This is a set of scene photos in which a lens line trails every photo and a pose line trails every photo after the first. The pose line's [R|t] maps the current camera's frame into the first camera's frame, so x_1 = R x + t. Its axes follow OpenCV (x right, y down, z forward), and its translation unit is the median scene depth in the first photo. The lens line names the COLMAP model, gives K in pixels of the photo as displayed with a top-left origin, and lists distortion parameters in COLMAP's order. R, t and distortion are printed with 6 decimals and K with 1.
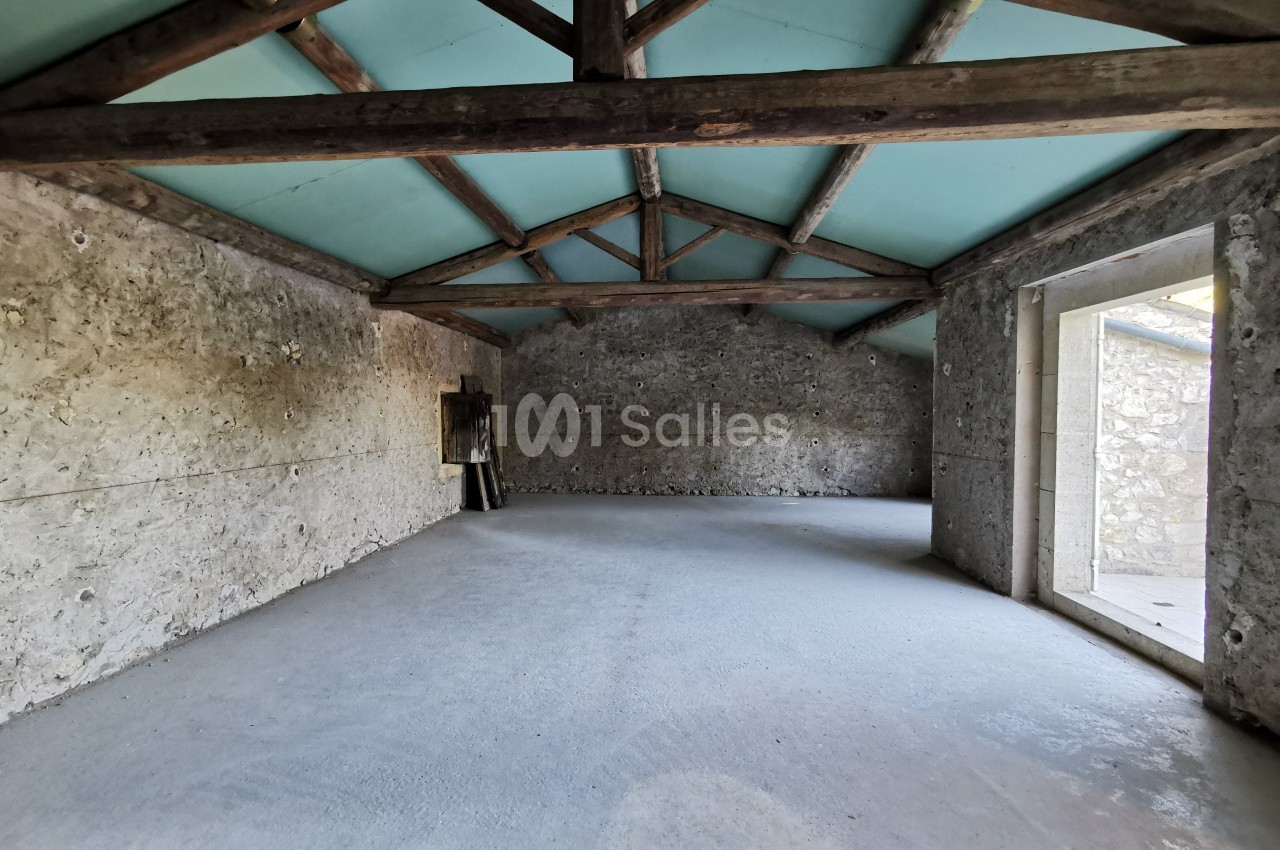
lens RADIAL K [[619.0, 0, 641.3], [0, 619.0, 423.8], [0, 0, 1]] dist [-0.001420, 0.000784]
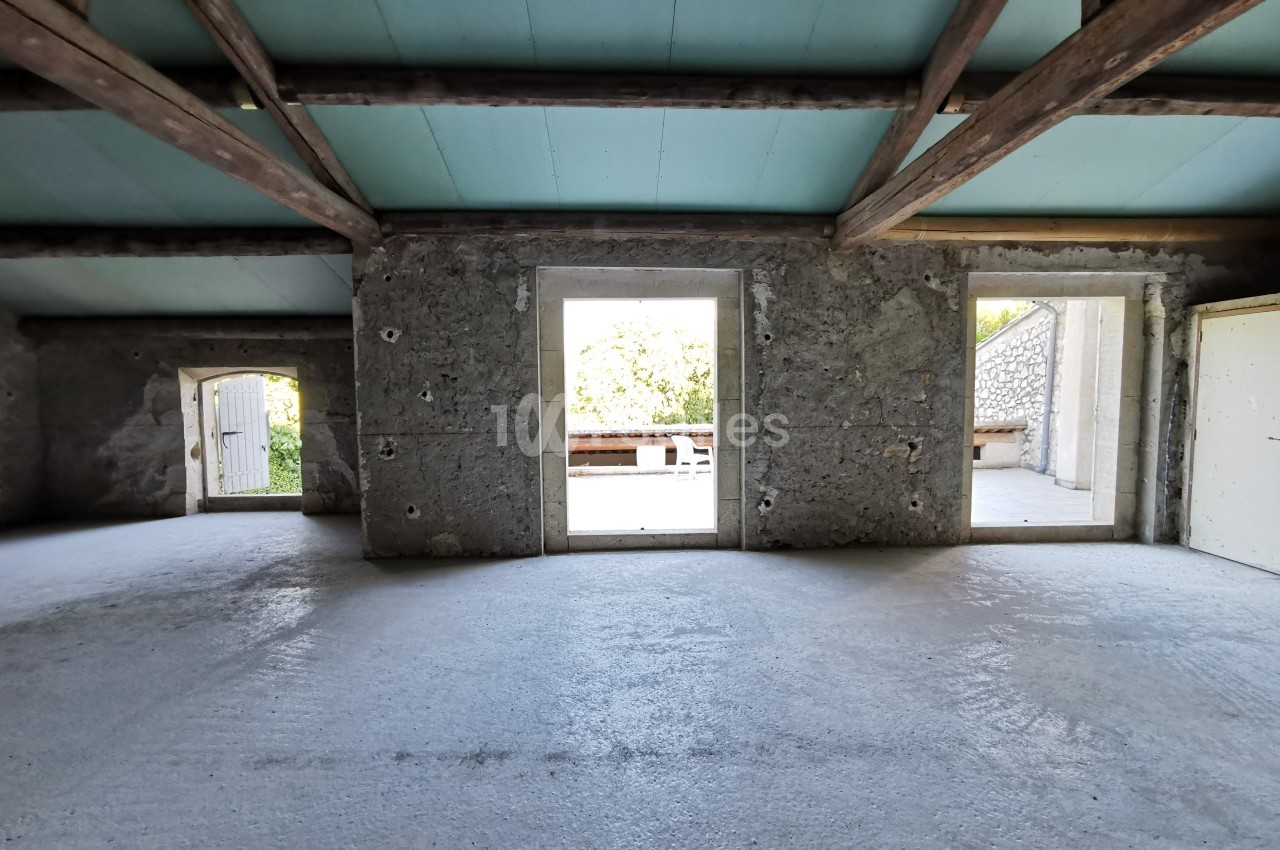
lens RADIAL K [[619.0, 0, 647.4], [0, 619.0, 426.8], [0, 0, 1]] dist [-0.001420, 0.000784]
pose [[-0.108247, -0.063915, 0.992067, -0.766526], [0.031286, 0.997218, 0.067661, -0.016765], [-0.993632, 0.038362, -0.105946, 1.465253]]
